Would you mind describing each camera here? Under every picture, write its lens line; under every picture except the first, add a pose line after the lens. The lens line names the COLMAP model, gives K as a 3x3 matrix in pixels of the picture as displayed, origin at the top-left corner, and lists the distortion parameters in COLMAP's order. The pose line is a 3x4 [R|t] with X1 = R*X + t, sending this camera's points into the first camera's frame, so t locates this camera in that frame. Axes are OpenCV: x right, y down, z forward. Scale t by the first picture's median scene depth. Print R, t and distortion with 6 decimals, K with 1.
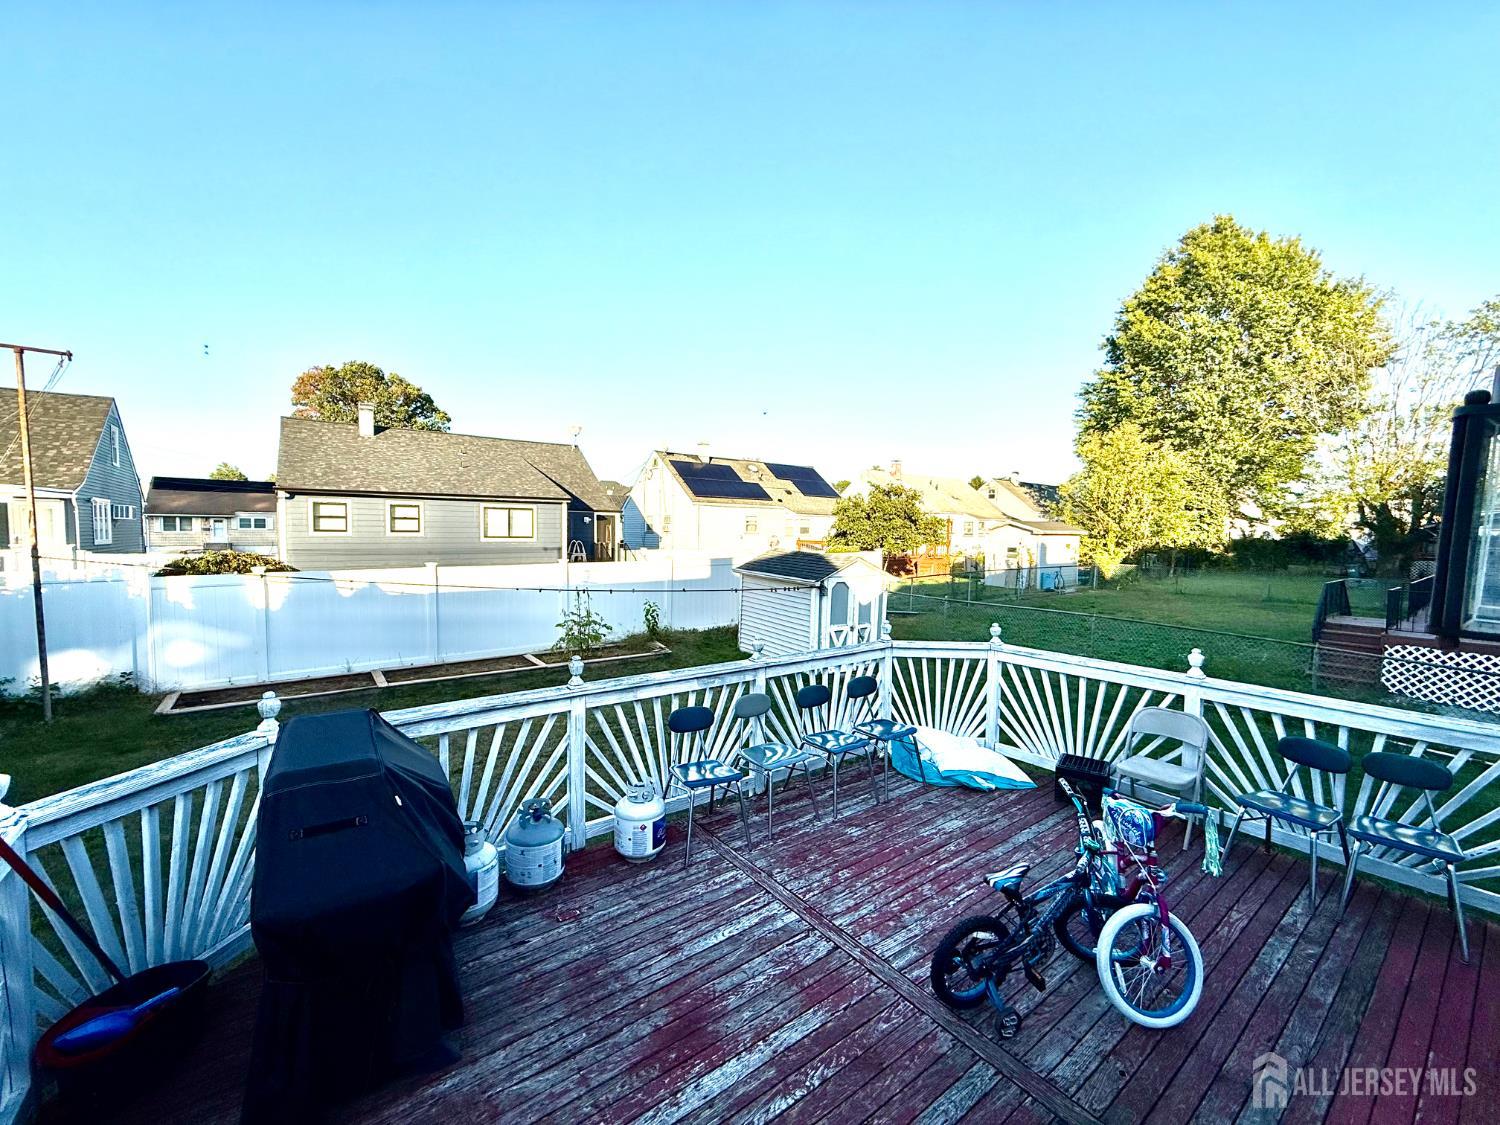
lens RADIAL K [[597.6, 0, 759.4], [0, 597.6, 569.0], [0, 0, 1]] dist [-0.000484, -0.000287]
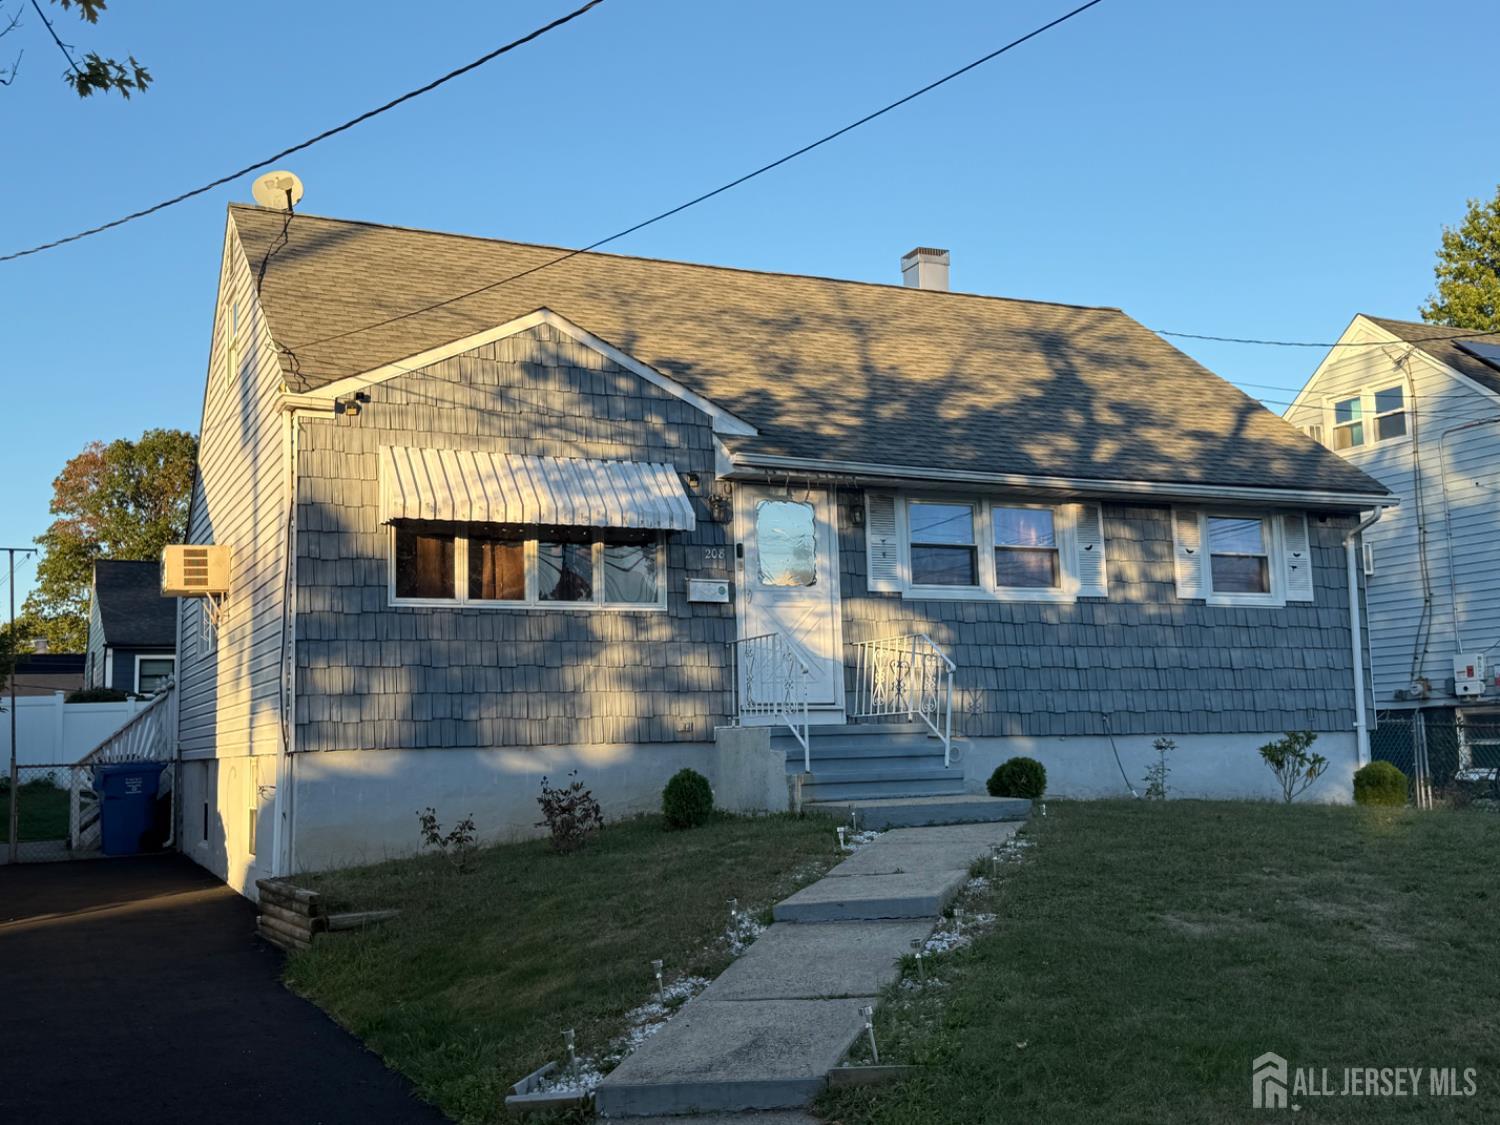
lens RADIAL K [[1589.3, 0, 748.4], [0, 1589.3, 561.8], [0, 0, 1]] dist [0.091510, 0.000000]
pose [[0.974886, -0.056394, -0.215447, 0.339642], [0.017229, 0.983607, -0.179500, 0.099522], [0.222038, 0.171280, 0.959876, -0.580862]]
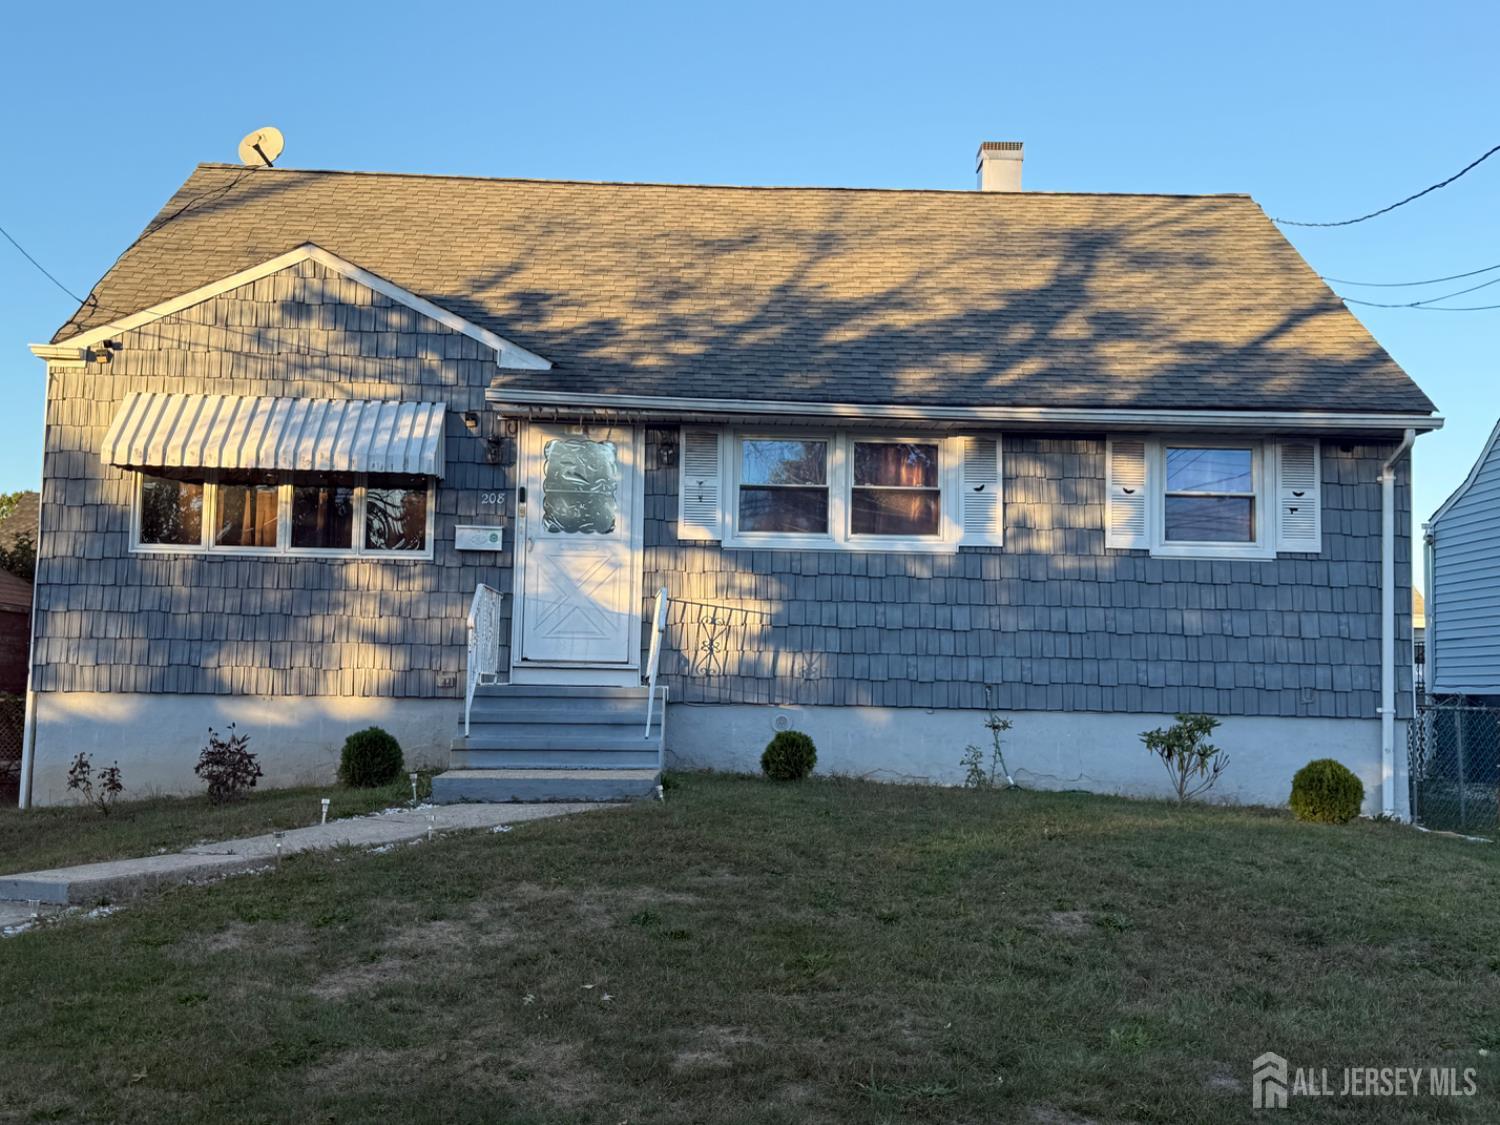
lens RADIAL K [[1589.3, 0, 768.1], [0, 1589.3, 592.6], [0, 0, 1]] dist [0.091510, 0.000000]
pose [[0.810585, -0.030093, -0.584847, 0.540067], [-0.050185, 0.991436, -0.120569, 0.087924], [0.583466, 0.127082, 0.802133, -0.442133]]
